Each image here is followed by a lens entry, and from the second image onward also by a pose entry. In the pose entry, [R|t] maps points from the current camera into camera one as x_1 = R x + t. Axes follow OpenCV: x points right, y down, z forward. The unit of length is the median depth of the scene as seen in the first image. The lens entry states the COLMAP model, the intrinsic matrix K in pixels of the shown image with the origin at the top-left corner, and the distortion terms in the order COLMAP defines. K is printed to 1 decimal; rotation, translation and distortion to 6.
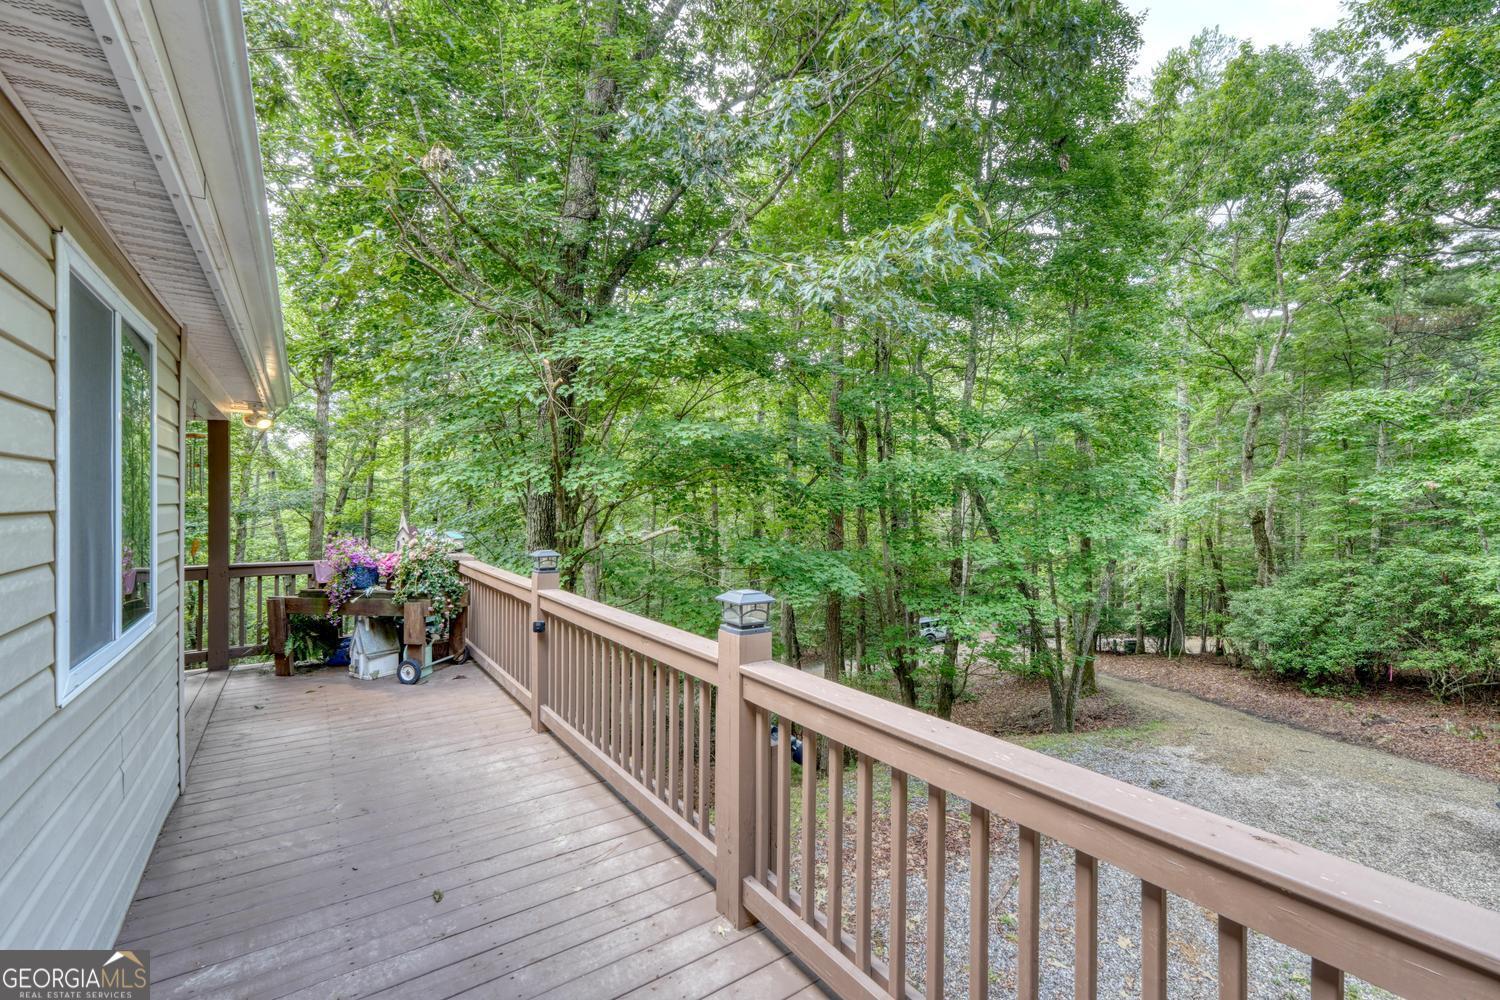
lens RADIAL K [[633.4, 0, 745.2], [0, 633.4, 499.7], [0, 0, 1]] dist [-0.000645, 0.000164]
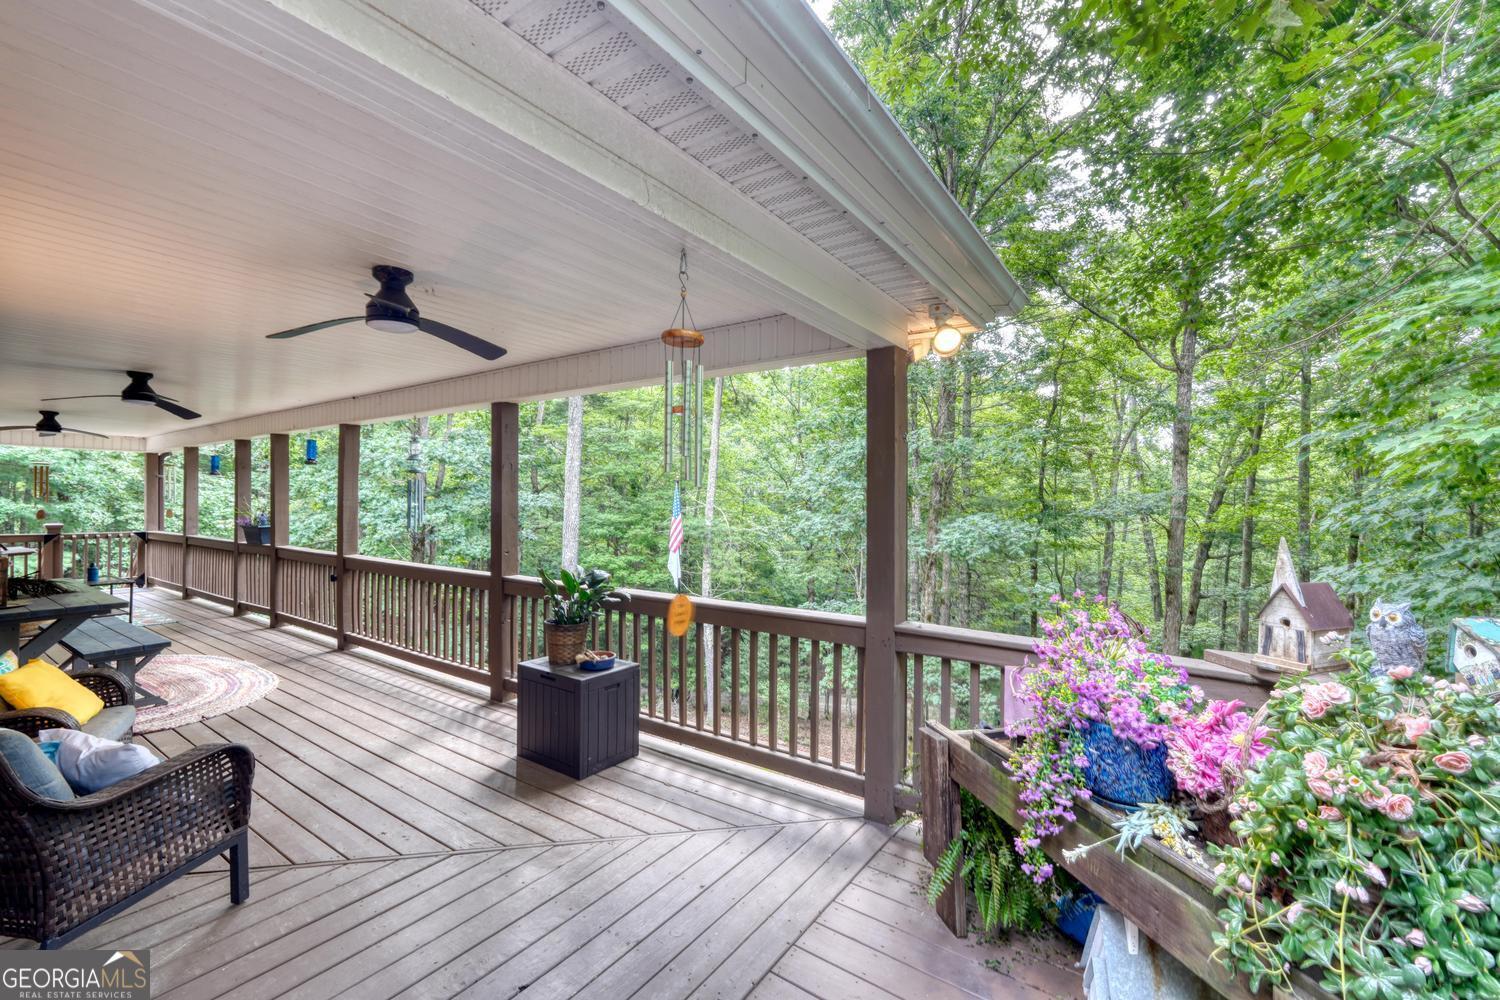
lens RADIAL K [[633.4, 0, 745.2], [0, 633.4, 499.7], [0, 0, 1]] dist [-0.000645, 0.000164]
pose [[0.347694, 0.001607, -0.937607, -0.069038], [-0.008654, 0.999961, -0.001495, 0.000165], [0.937568, 0.008634, 0.347695, 0.130472]]
